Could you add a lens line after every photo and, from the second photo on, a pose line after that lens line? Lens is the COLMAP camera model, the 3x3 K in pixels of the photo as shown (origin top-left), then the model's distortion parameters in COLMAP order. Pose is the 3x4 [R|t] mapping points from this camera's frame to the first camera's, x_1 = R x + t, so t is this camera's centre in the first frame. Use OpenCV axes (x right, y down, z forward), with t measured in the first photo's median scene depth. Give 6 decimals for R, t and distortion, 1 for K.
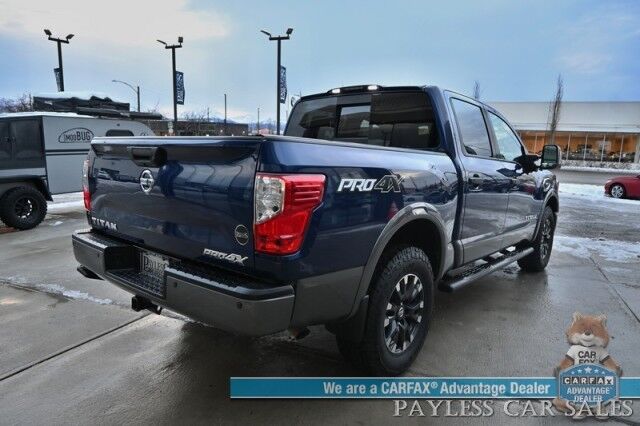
lens RADIAL K [[438.9, 0, 315.2], [0, 438.9, 213.1], [0, 0, 1]] dist [-0.009022, -0.001397]
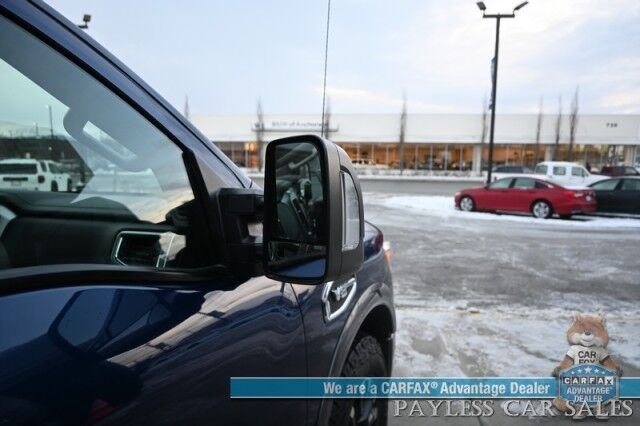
lens RADIAL K [[438.9, 0, 316.8], [0, 438.9, 219.8], [0, 0, 1]] dist [-0.009022, -0.001397]
pose [[0.955581, -0.063286, 0.287853, 0.121205], [0.068822, 0.997587, -0.009145, -0.030303], [-0.286580, 0.028549, 0.957631, 0.207082]]
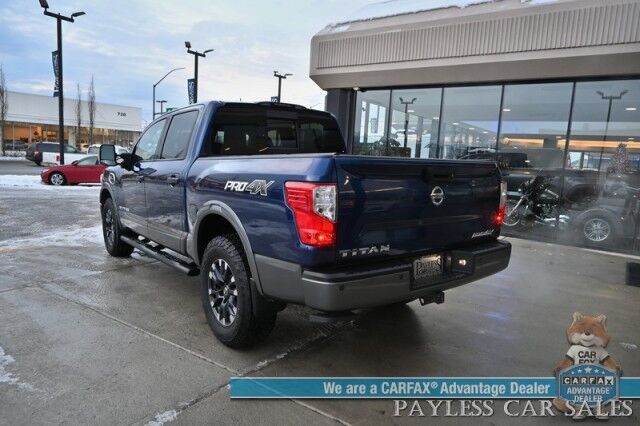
lens RADIAL K [[438.9, 0, 320.0], [0, 438.9, 212.2], [0, 0, 1]] dist [-0.009022, -0.001397]
pose [[0.221193, -0.145705, 0.964284, -0.211085], [0.114737, 0.985797, 0.122636, -0.027825], [-0.968457, 0.083513, 0.234770, 0.133607]]
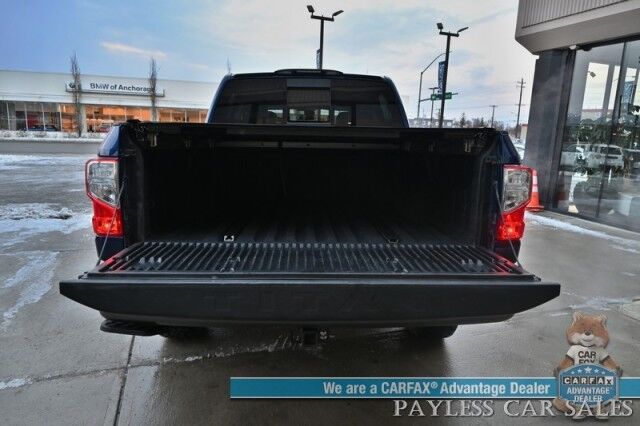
lens RADIAL K [[438.9, 0, 316.0], [0, 438.9, 212.7], [0, 0, 1]] dist [-0.009022, -0.001397]
pose [[0.747220, -0.129676, 0.651803, -0.116242], [0.097985, 0.991556, 0.084940, -0.011078], [-0.657314, 0.000398, 0.753617, 0.052159]]
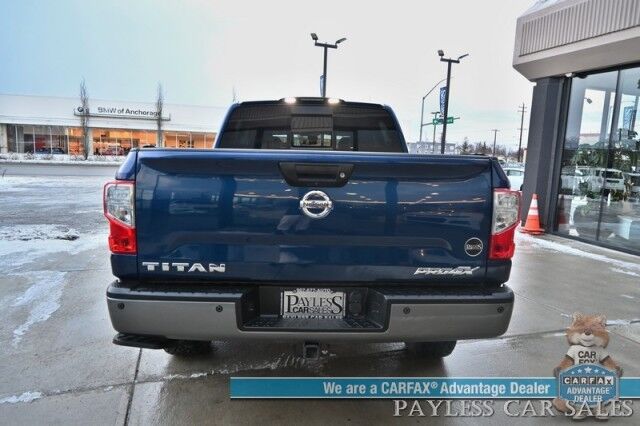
lens RADIAL K [[438.9, 0, 316.4], [0, 438.9, 213.1], [0, 0, 1]] dist [-0.009022, -0.001397]
pose [[0.751621, -0.093660, 0.652912, -0.120483], [0.094654, 0.994938, 0.033759, -0.010953], [-0.652769, 0.036426, 0.756681, 0.046764]]
